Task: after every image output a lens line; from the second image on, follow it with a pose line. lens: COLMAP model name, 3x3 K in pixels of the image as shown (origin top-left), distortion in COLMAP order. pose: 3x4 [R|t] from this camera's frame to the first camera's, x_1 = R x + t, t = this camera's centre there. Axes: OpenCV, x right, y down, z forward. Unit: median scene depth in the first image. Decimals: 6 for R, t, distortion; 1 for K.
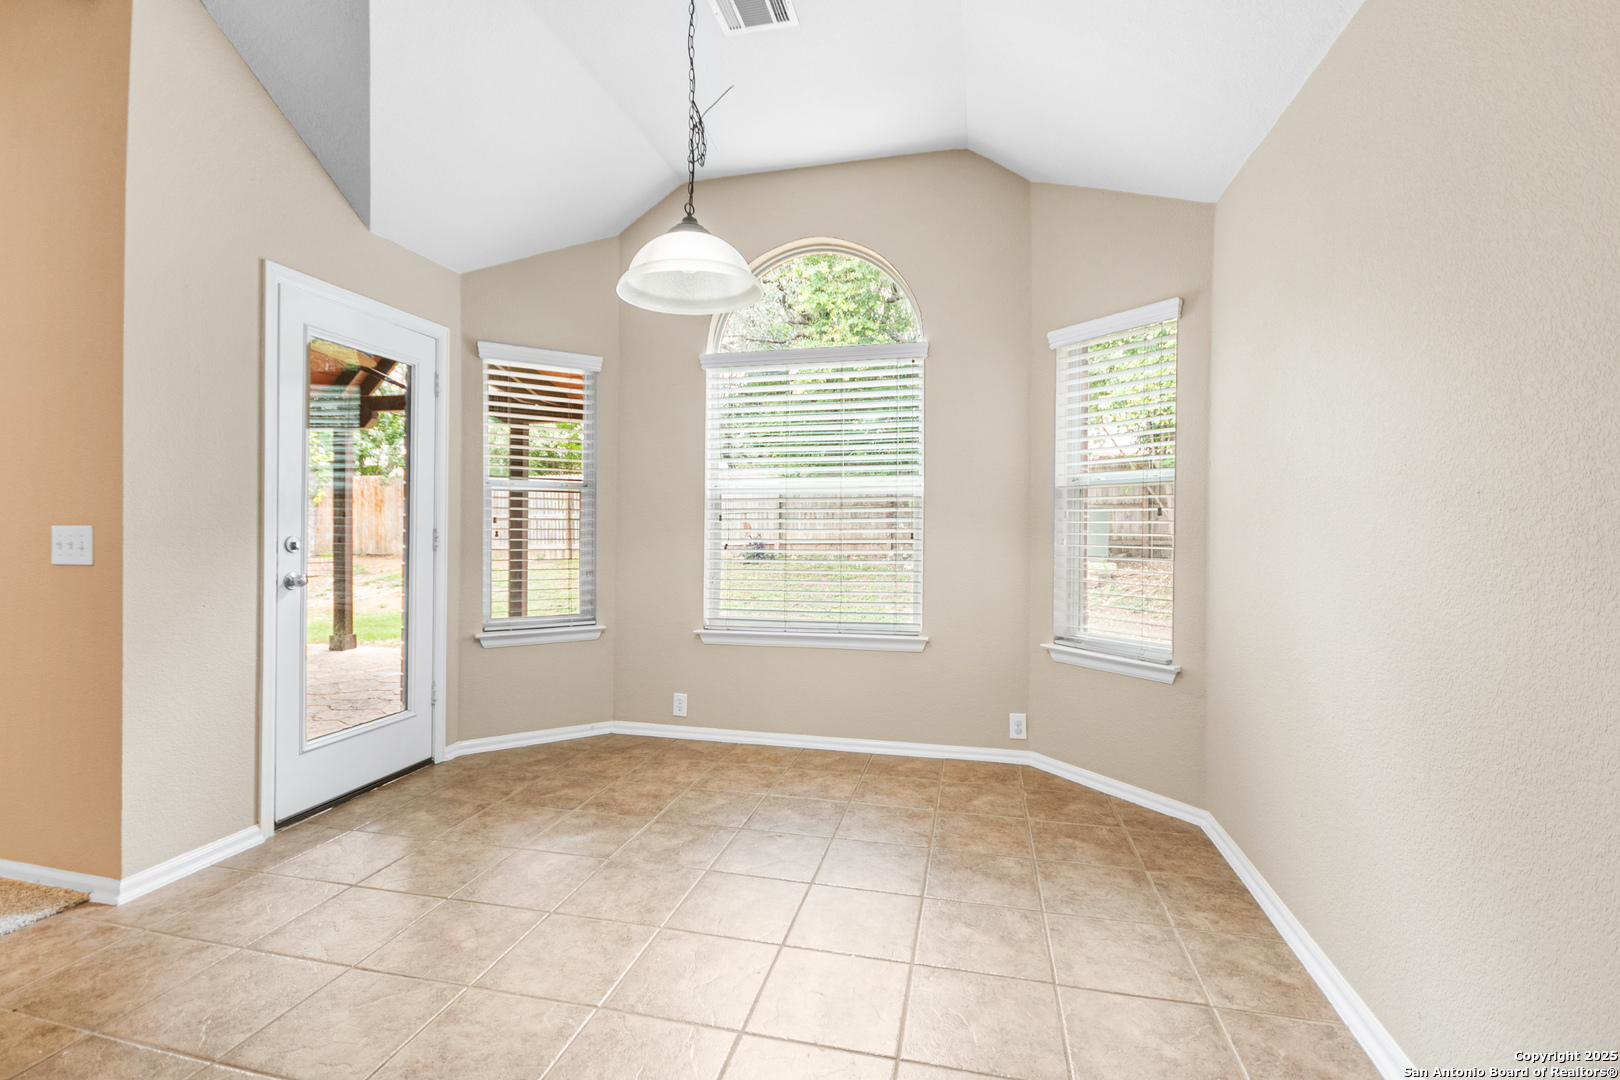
lens RADIAL K [[717.7, 0, 810.3], [0, 717.7, 534.2], [0, 0, 1]] dist [-0.000224, -0.000937]
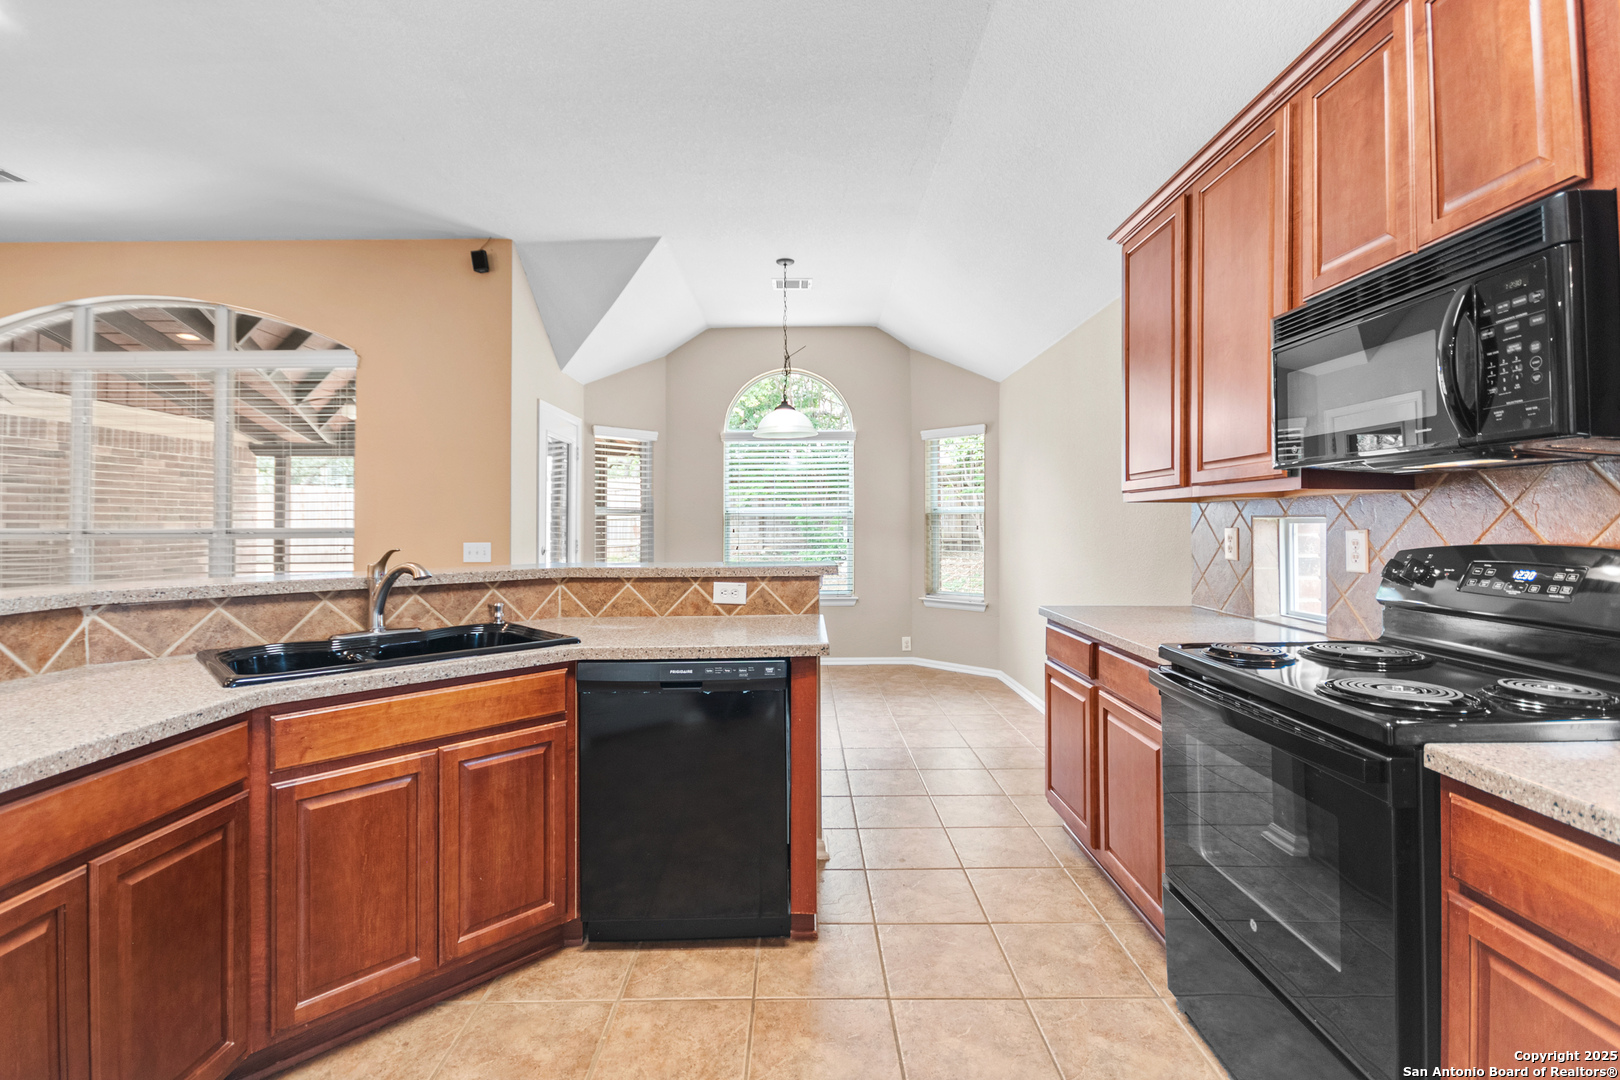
lens RADIAL K [[717.7, 0, 808.4], [0, 717.7, 524.5], [0, 0, 1]] dist [-0.000224, -0.000937]
pose [[0.973334, -0.008686, 0.229230, -0.369683], [0.011396, 0.999880, -0.010500, -0.019528], [-0.229111, 0.012832, 0.973316, -0.722563]]
